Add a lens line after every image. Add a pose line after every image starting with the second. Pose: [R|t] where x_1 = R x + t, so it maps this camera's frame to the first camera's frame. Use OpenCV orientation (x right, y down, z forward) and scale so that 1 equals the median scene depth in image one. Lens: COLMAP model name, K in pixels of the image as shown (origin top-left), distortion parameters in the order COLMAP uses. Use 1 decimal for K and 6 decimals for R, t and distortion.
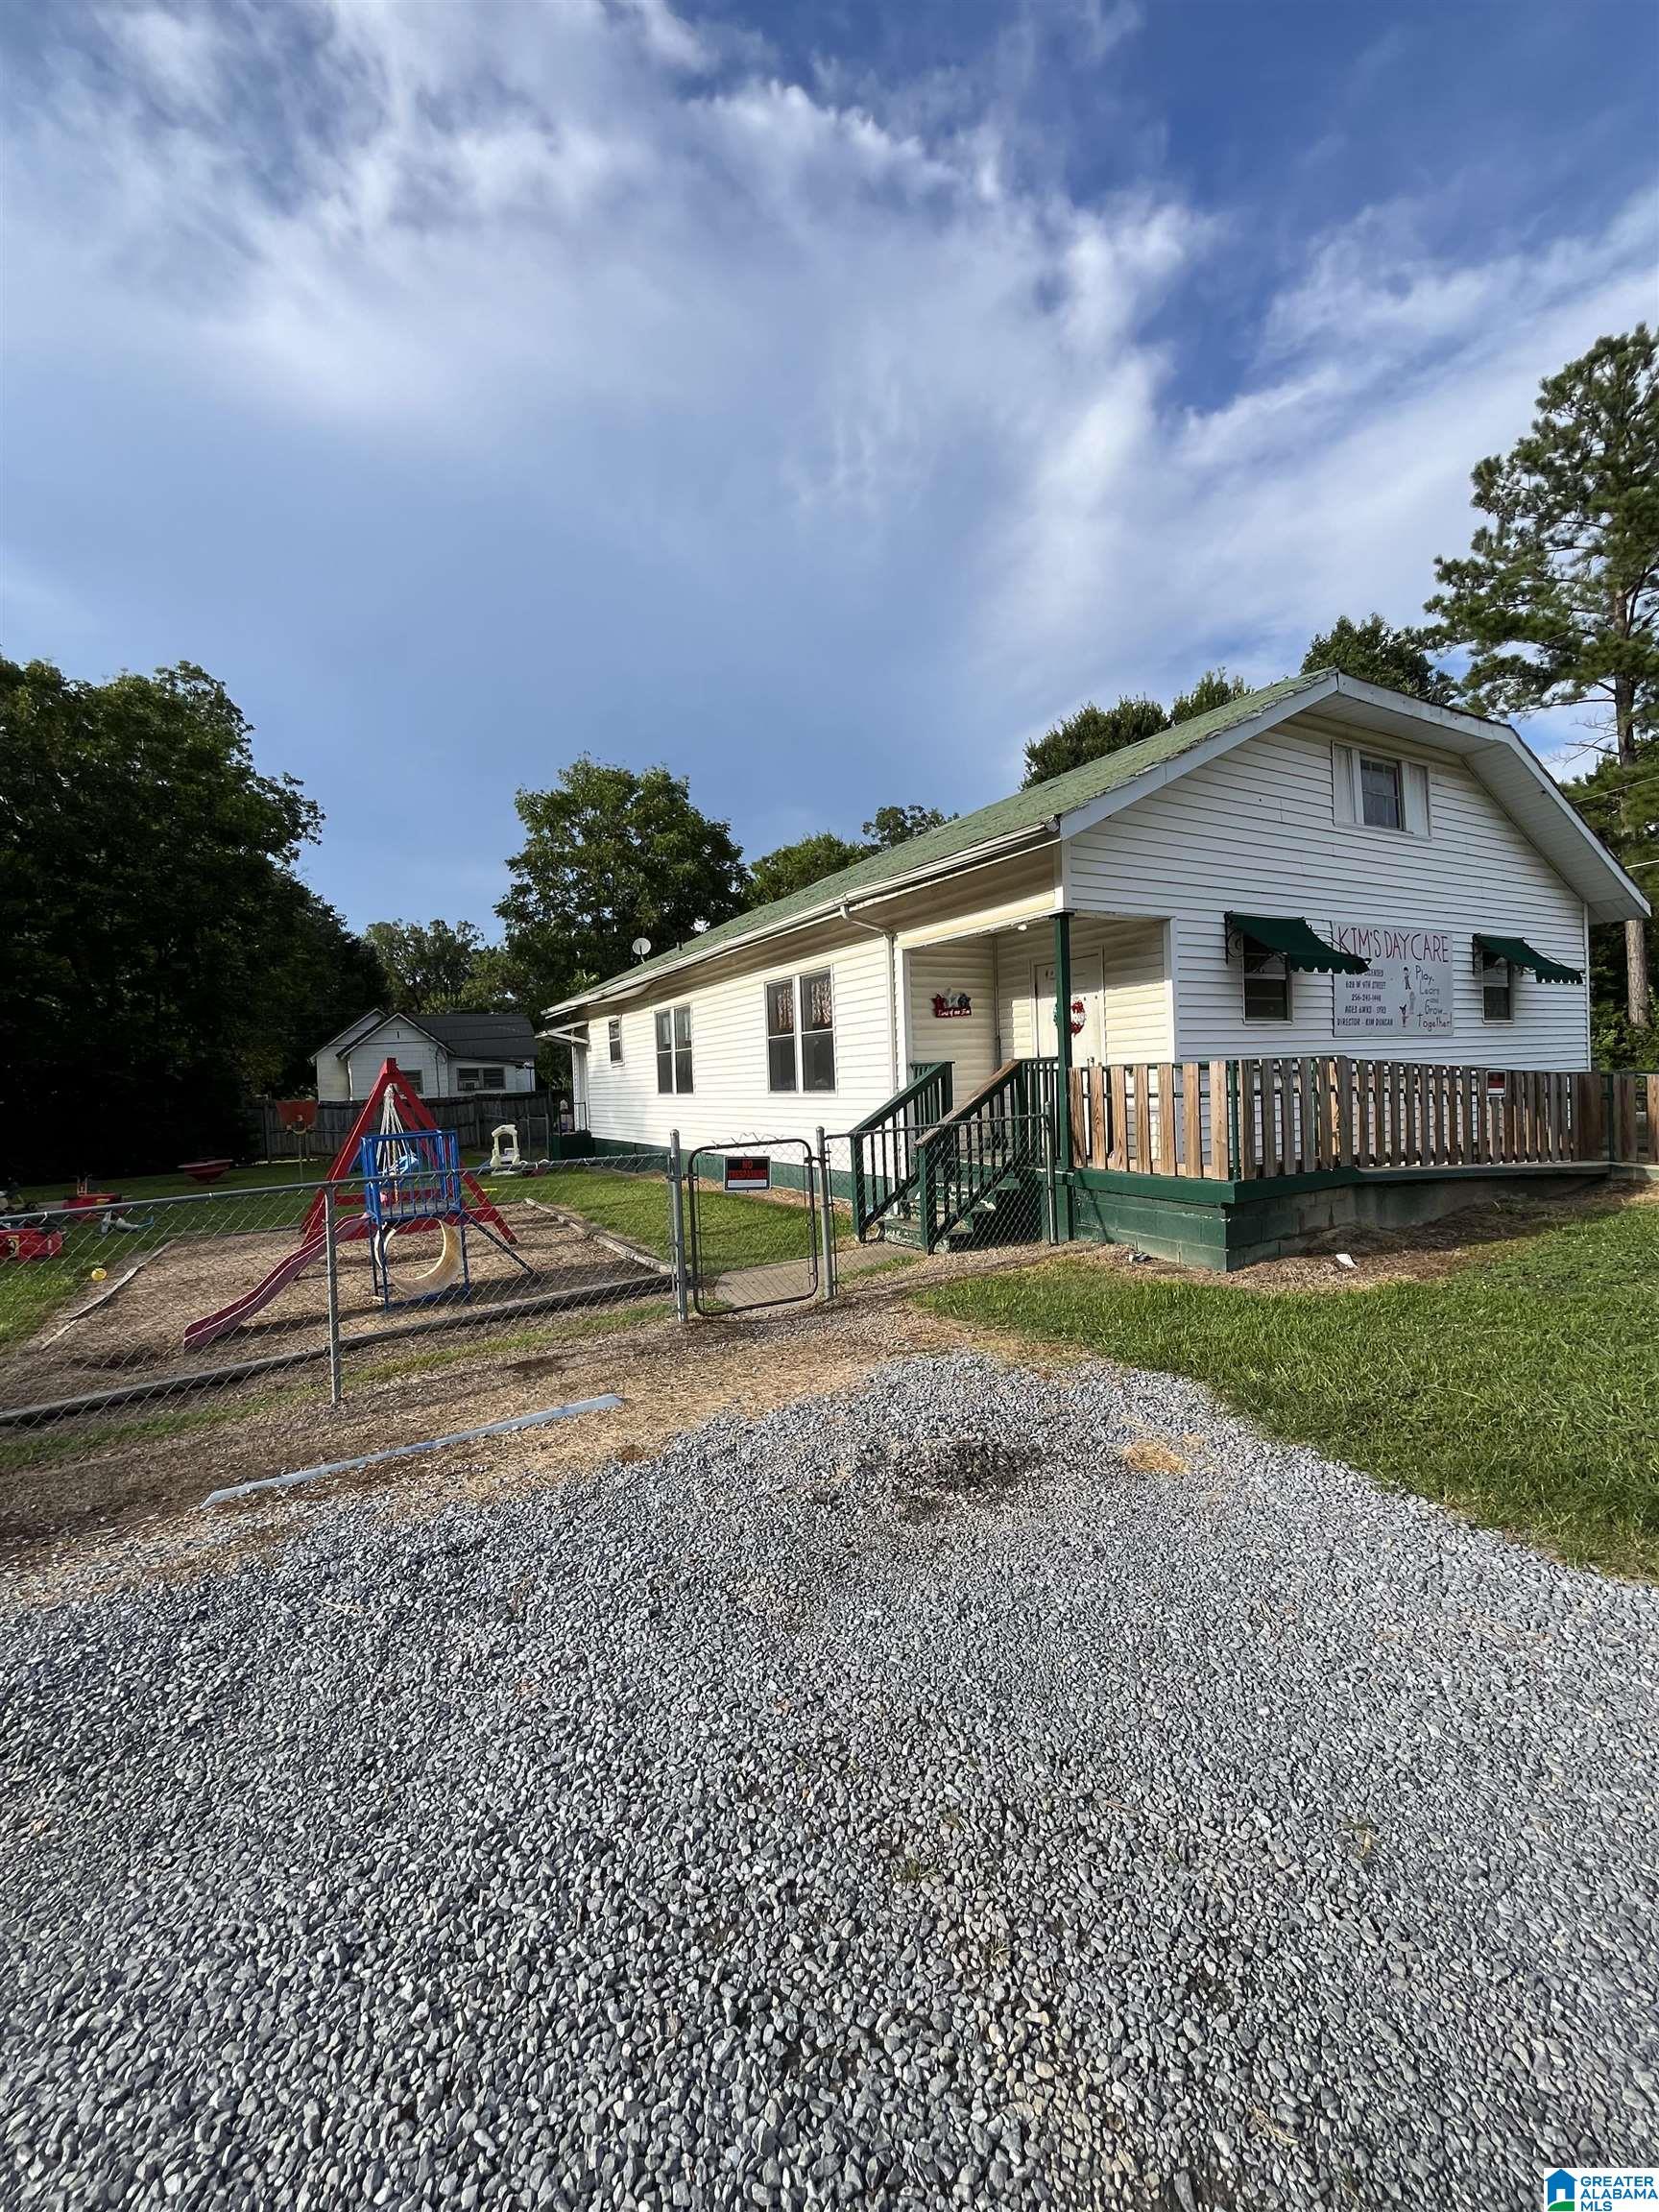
lens RADIAL K [[900.0, 0, 833.3], [0, 900.0, 1104.2], [0, 0, 1]] dist [-0.005734, -0.000204]
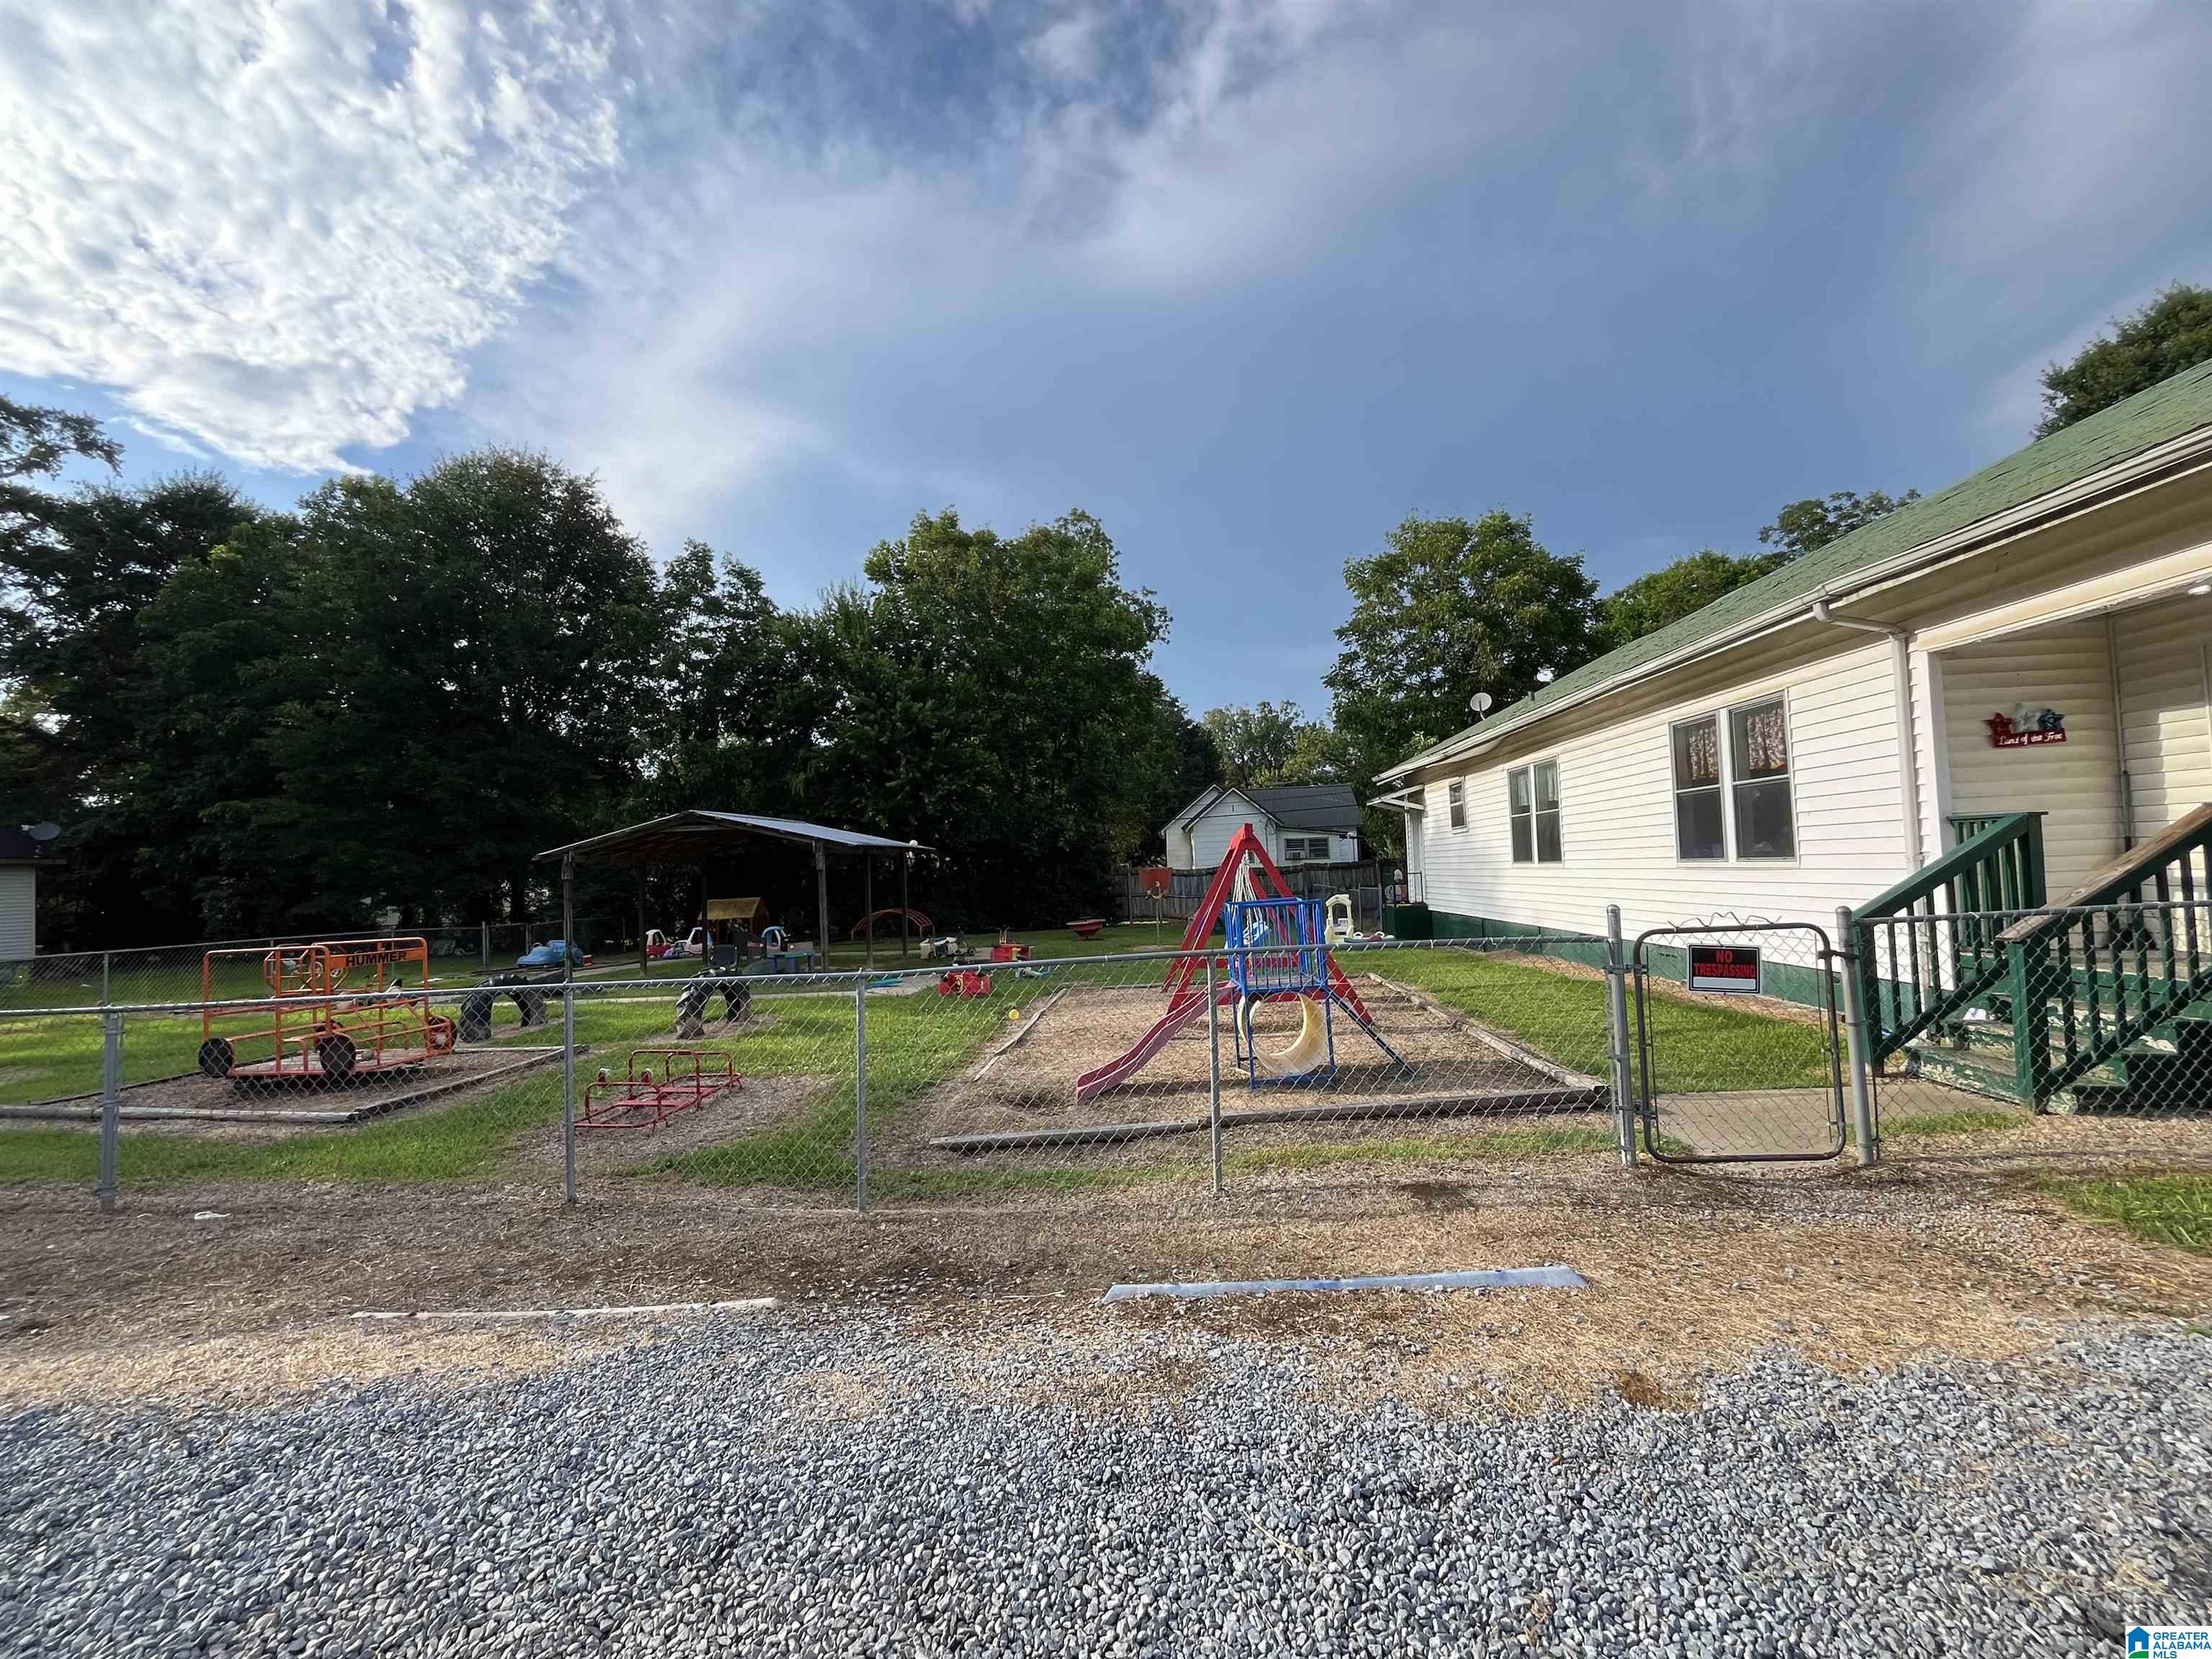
lens RADIAL K [[900.0, 0, 1098.5], [0, 900.0, 836.8], [0, 0, 1]] dist [-0.005734, -0.000204]
pose [[0.829870, -0.012651, -0.557814, -0.070758], [-0.011162, 0.999166, -0.039268, 0.003213], [0.557846, 0.038814, 0.829037, 0.080123]]
